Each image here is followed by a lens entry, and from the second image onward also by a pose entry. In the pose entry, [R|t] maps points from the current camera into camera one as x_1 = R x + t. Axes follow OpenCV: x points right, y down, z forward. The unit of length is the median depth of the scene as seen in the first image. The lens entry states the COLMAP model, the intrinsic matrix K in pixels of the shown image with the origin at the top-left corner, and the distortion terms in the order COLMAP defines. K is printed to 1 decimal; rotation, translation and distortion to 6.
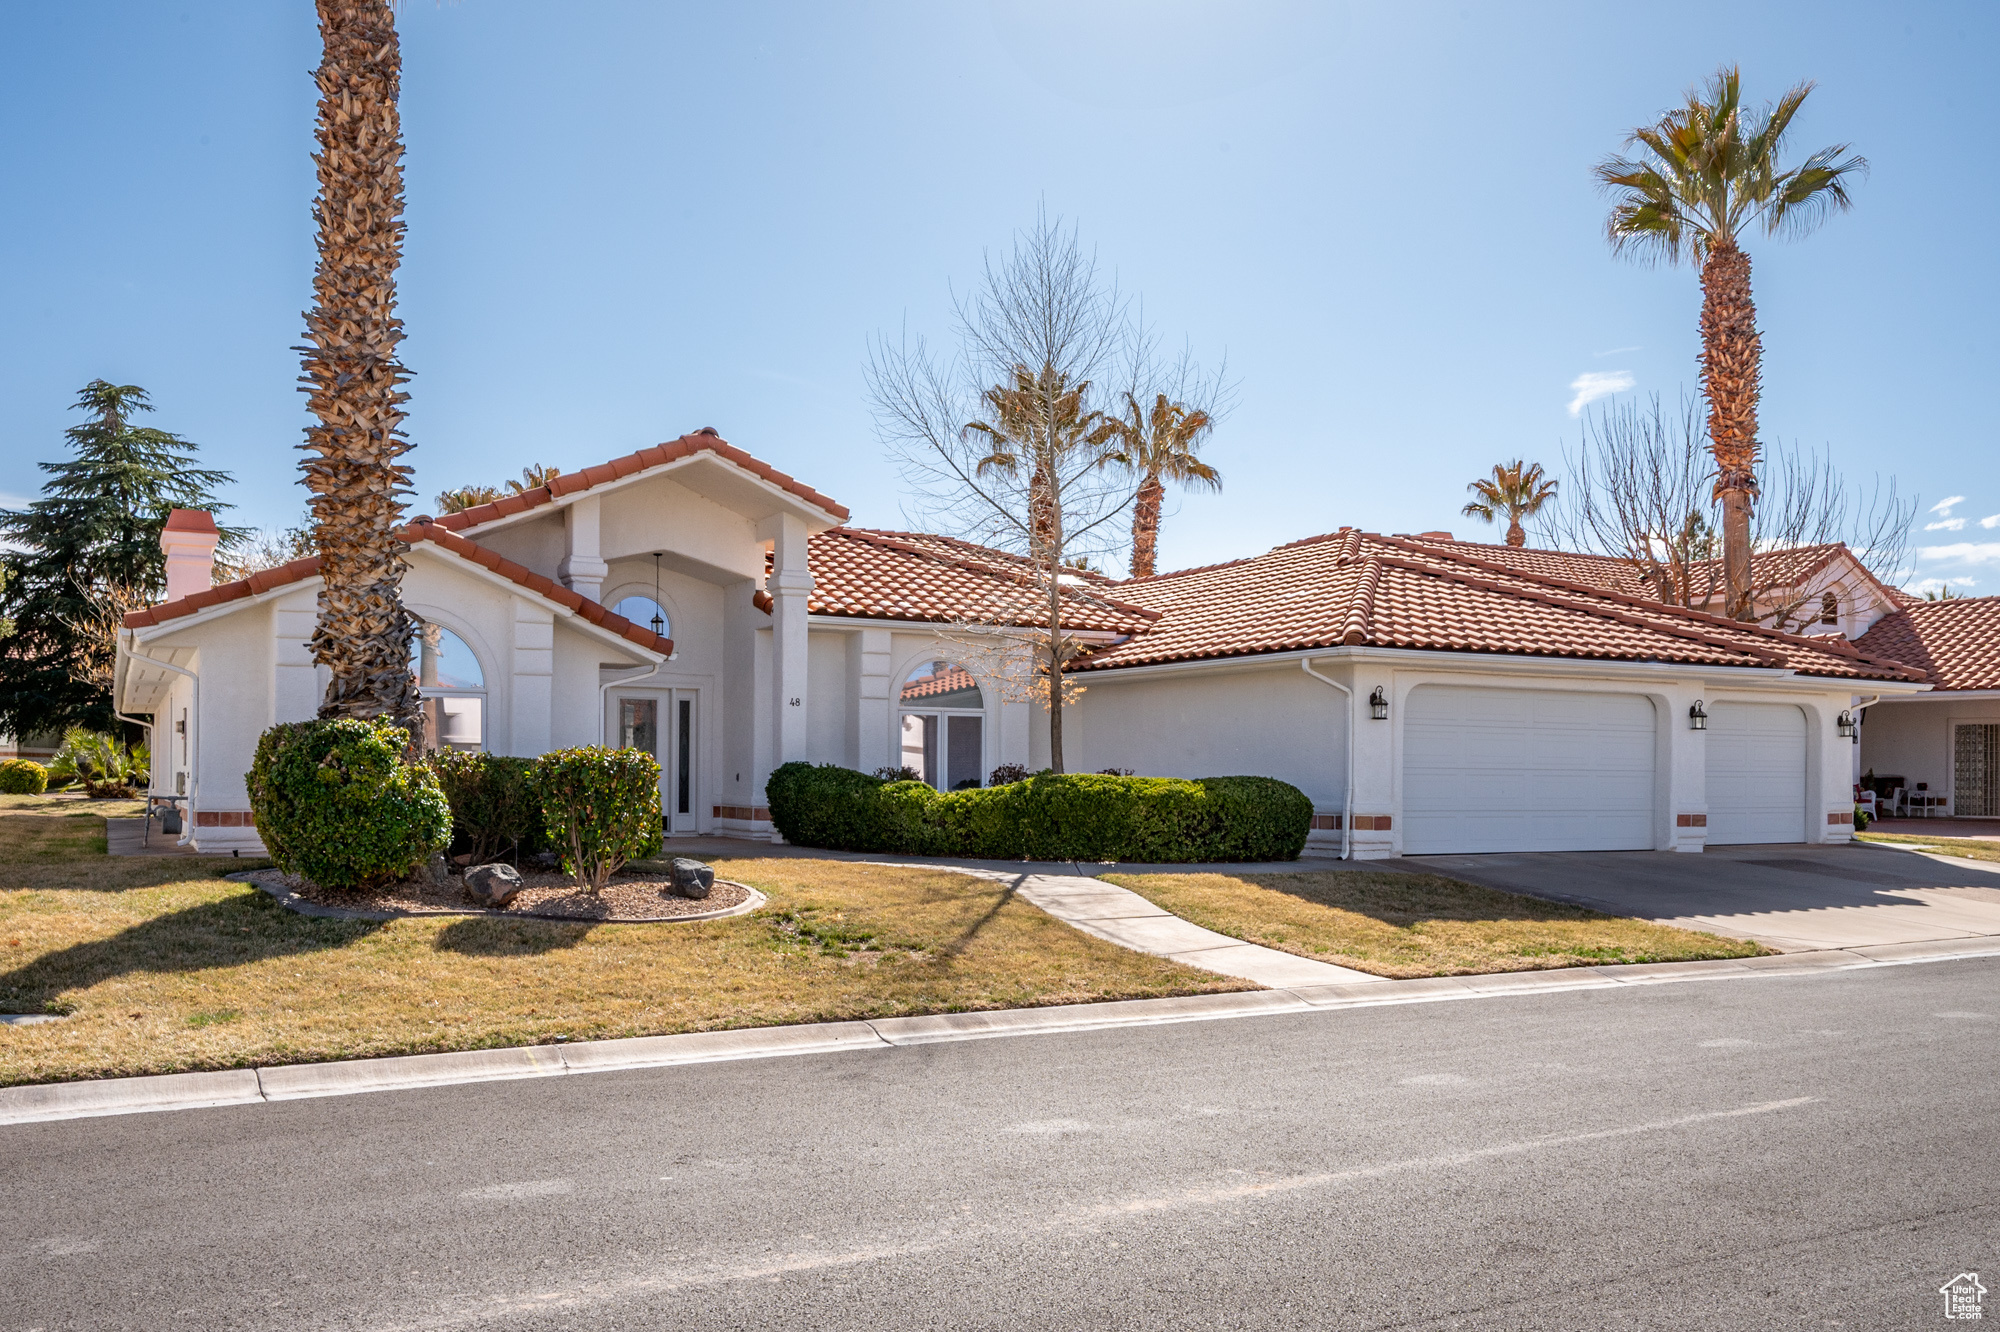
lens RADIAL K [[1682.4, 0, 999.7], [0, 1682.4, 723.5], [0, 0, 1]] dist [-0.005541, -0.000816]
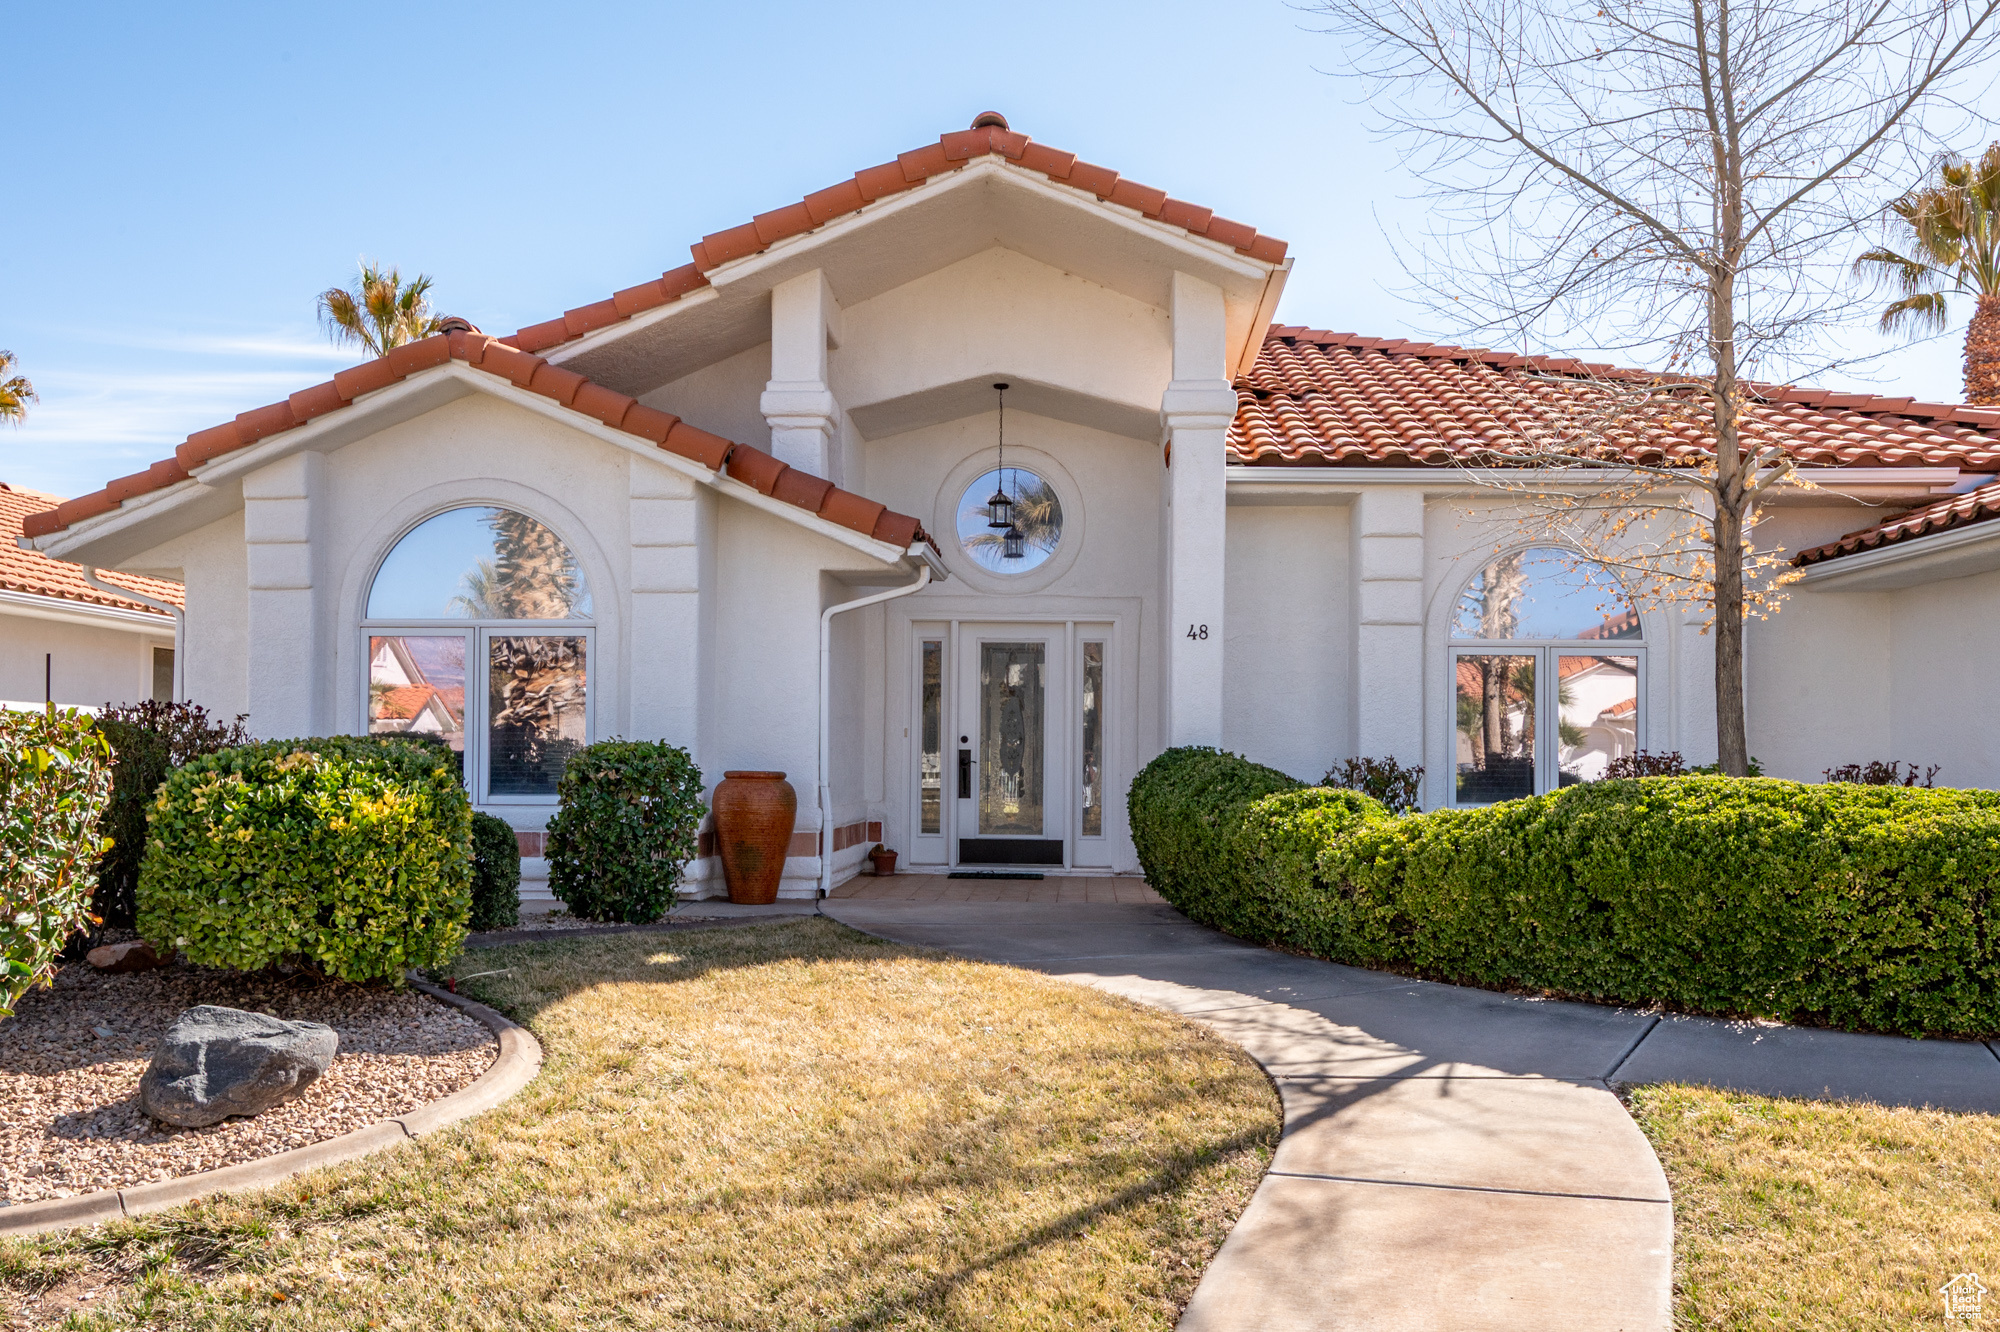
lens RADIAL K [[1682.4, 0, 999.7], [0, 1682.4, 723.5], [0, 0, 1]] dist [-0.005541, -0.000816]
pose [[0.845517, -0.008184, -0.533886, 0.108230], [0.010475, 0.999944, 0.001262, 0.014648], [0.533846, -0.006659, 0.845555, 0.550179]]
